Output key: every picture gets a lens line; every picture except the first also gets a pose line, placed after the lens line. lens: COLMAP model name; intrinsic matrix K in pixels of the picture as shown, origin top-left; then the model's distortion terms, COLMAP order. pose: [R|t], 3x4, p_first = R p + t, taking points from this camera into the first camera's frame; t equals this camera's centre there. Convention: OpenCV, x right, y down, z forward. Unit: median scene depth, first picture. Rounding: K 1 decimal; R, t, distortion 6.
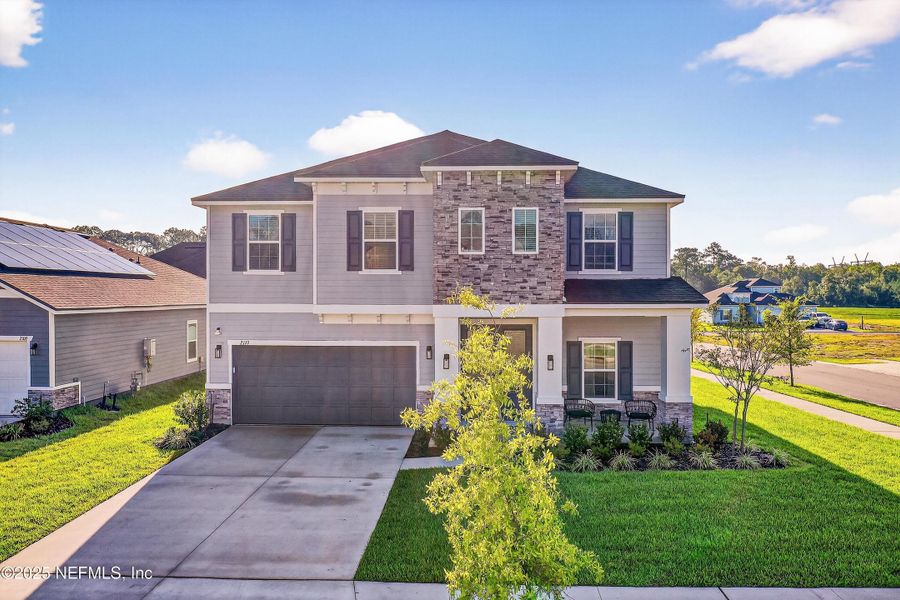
lens RADIAL K [[720.6, 0, 453.9], [0, 720.6, 298.1], [0, 0, 1]] dist [-0.021196, -0.010365]
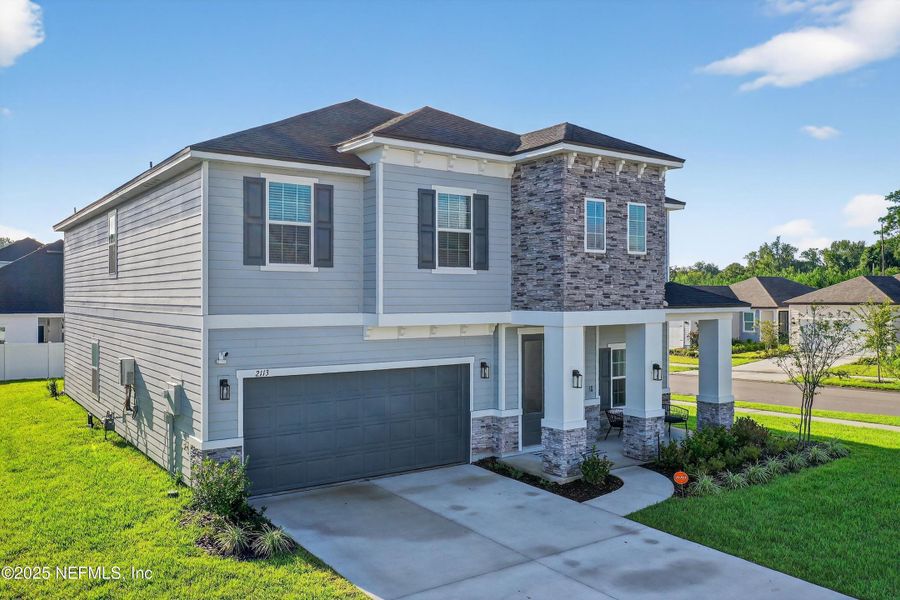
lens RADIAL K [[720.6, 0, 454.9], [0, 720.6, 297.7], [0, 0, 1]] dist [-0.021196, -0.010365]
pose [[0.793613, -0.003098, 0.608415, -0.576325], [0.006025, 0.999978, -0.002768, -0.004889], [-0.608393, 0.005863, 0.793614, 0.381159]]
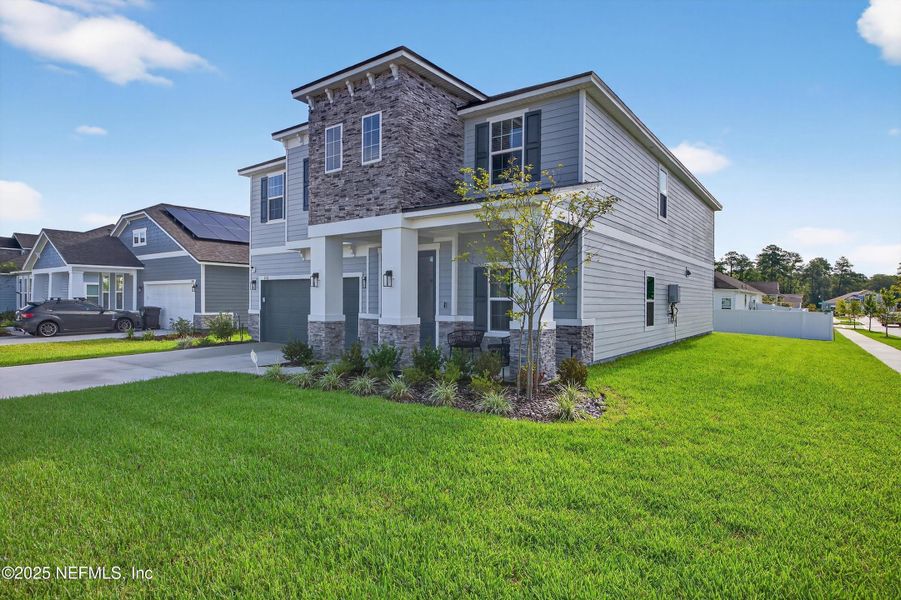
lens RADIAL K [[496.2, 0, 455.8], [0, 496.2, 307.9], [0, 0, 1]] dist [-0.024991, -0.002664]
pose [[0.828003, 0.012972, -0.560573, 0.501668], [-0.010546, 0.999916, 0.007561, 0.109398], [0.560624, -0.000349, 0.828070, 0.480193]]
